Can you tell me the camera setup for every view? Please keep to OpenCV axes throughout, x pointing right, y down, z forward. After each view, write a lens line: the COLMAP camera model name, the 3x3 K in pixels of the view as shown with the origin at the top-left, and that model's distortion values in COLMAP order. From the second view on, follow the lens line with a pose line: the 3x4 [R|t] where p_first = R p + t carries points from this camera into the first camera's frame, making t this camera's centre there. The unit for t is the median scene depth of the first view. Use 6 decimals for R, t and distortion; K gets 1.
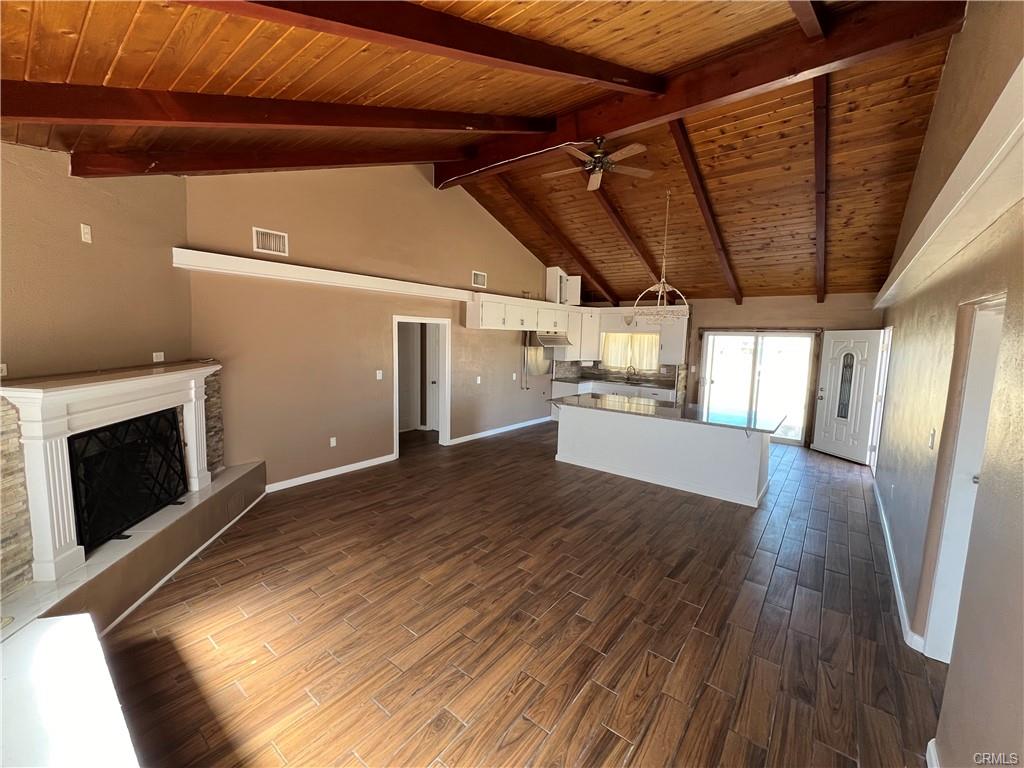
lens RADIAL K [[411.2, 0, 512.0], [0, 411.2, 384.0], [0, 0, 1]] dist [-0.000270, -0.000005]
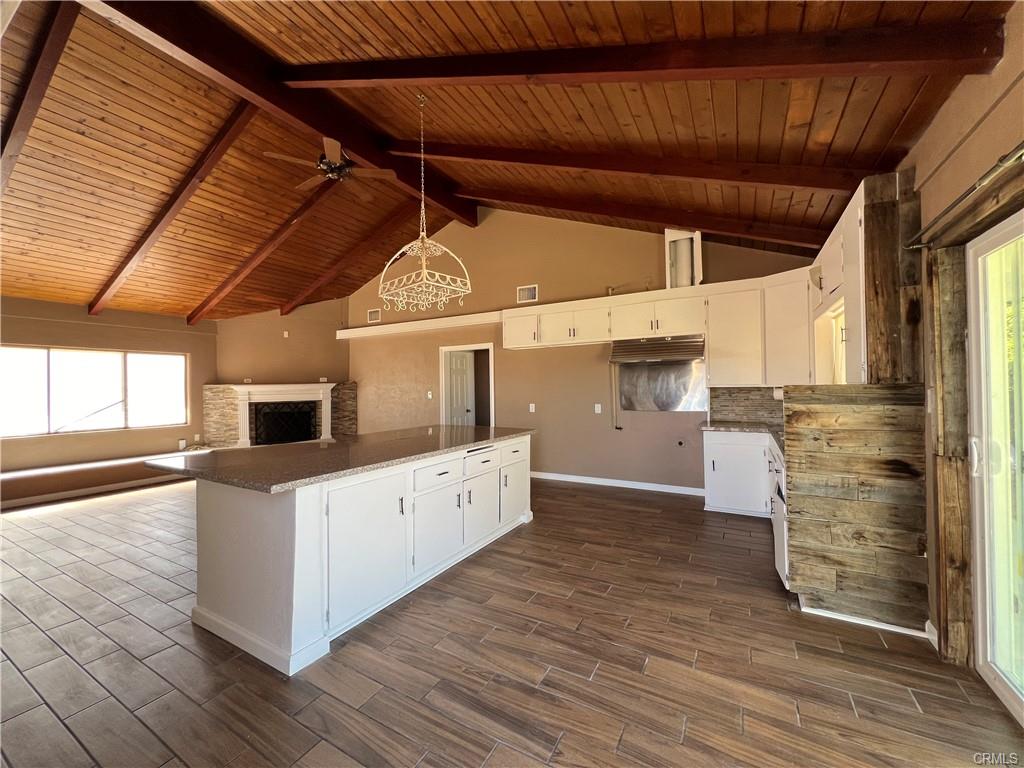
lens RADIAL K [[408.2, 0, 512.0], [0, 408.2, 384.0], [0, 0, 1]] dist [0.000474, 0.000272]
pose [[0.155526, -0.030888, -0.987349, 0.764142], [-0.090594, 0.994853, -0.045393, -0.016731], [0.983669, 0.096508, 0.151927, 0.836965]]
